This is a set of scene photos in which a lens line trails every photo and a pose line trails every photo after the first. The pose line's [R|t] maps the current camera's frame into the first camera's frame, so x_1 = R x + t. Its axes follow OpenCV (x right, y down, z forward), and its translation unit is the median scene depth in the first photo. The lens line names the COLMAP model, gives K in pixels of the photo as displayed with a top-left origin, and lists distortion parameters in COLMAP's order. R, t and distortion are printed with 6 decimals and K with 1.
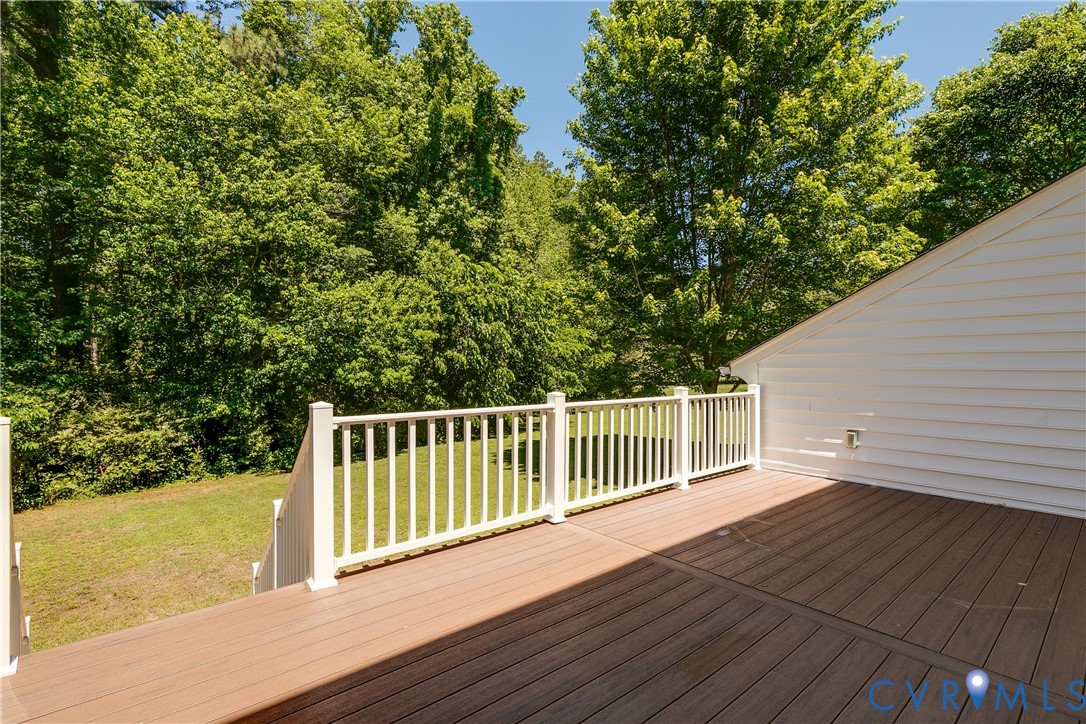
lens RADIAL K [[483.3, 0, 541.0], [0, 483.3, 362.8], [0, 0, 1]] dist [-0.001951, -0.000557]
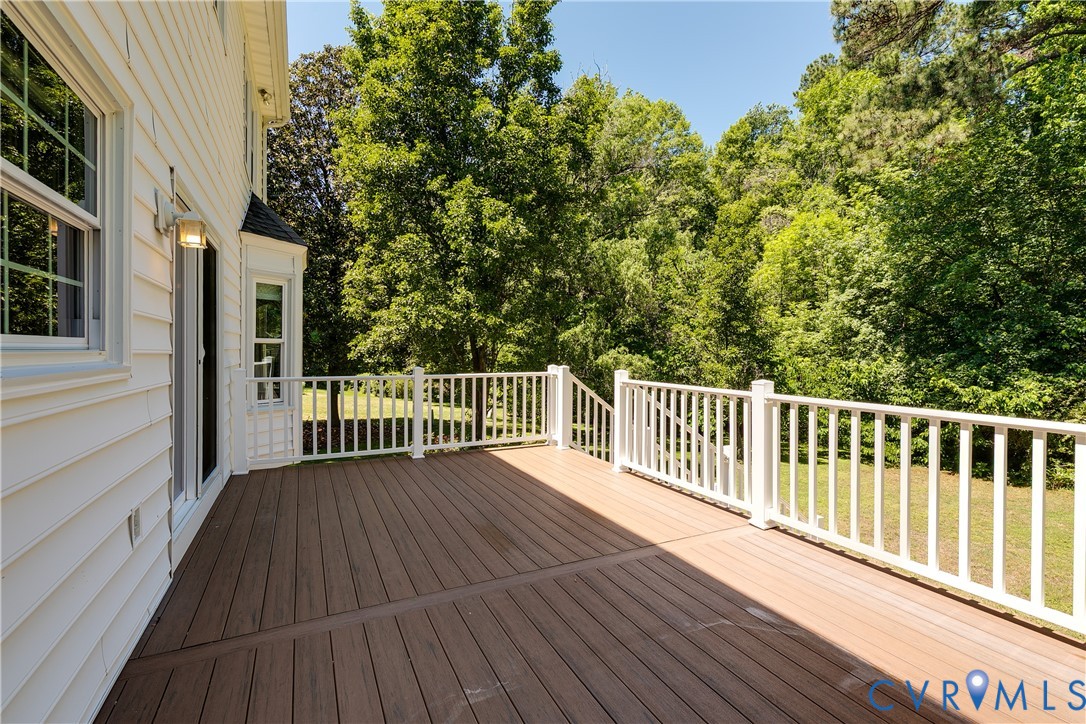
lens RADIAL K [[483.3, 0, 541.0], [0, 483.3, 362.8], [0, 0, 1]] dist [-0.001951, -0.000557]
pose [[-0.221616, 0.025118, -0.974810, 1.016671], [-0.003383, 0.999642, 0.026527, 0.007824], [0.975128, 0.009177, -0.221452, 0.832878]]
